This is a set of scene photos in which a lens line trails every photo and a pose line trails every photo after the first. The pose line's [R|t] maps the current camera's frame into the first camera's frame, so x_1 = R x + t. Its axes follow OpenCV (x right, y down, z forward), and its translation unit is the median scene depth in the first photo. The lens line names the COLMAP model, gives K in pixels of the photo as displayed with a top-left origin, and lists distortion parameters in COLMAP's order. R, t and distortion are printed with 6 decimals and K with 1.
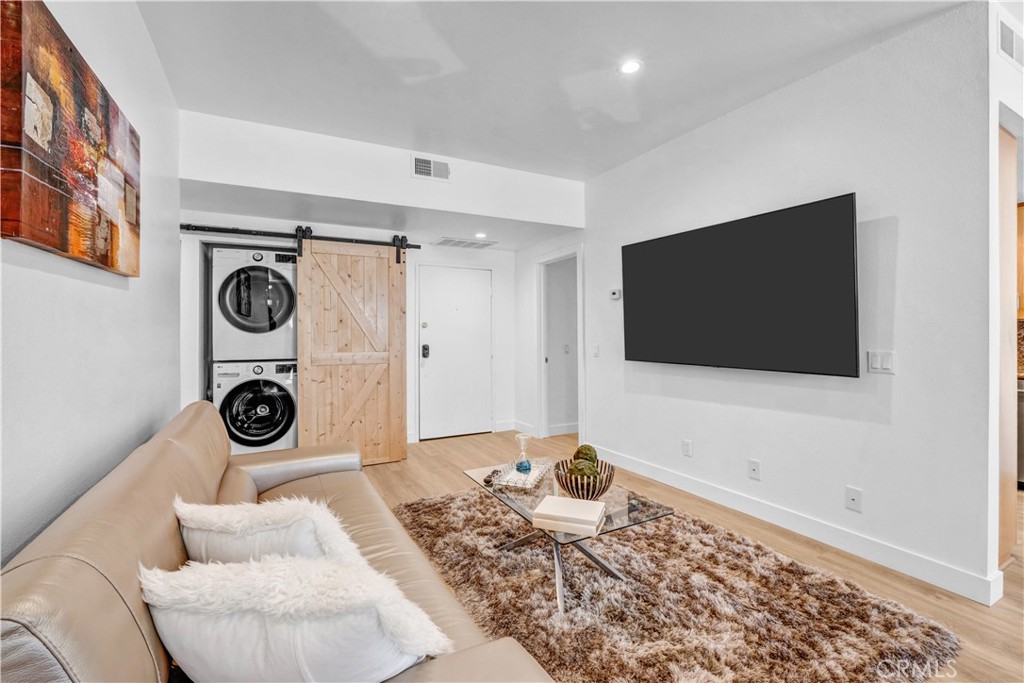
lens RADIAL K [[451.3, 0, 514.6], [0, 451.3, 332.7], [0, 0, 1]] dist [-0.014853, 0.005037]
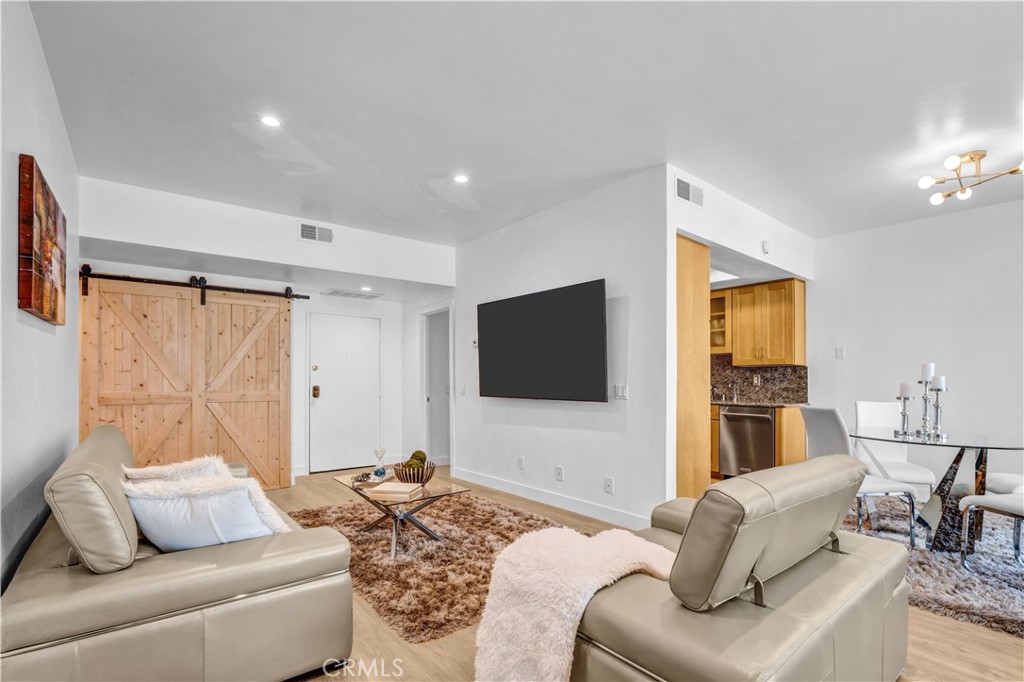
lens RADIAL K [[451.3, 0, 504.6], [0, 451.3, 377.2], [0, 0, 1]] dist [-0.014853, 0.005037]
pose [[0.984446, 0.004109, 0.175639, 0.139976], [-0.003517, 0.999987, -0.003679, 0.018925], [-0.175652, 0.003004, 0.984448, -0.358851]]
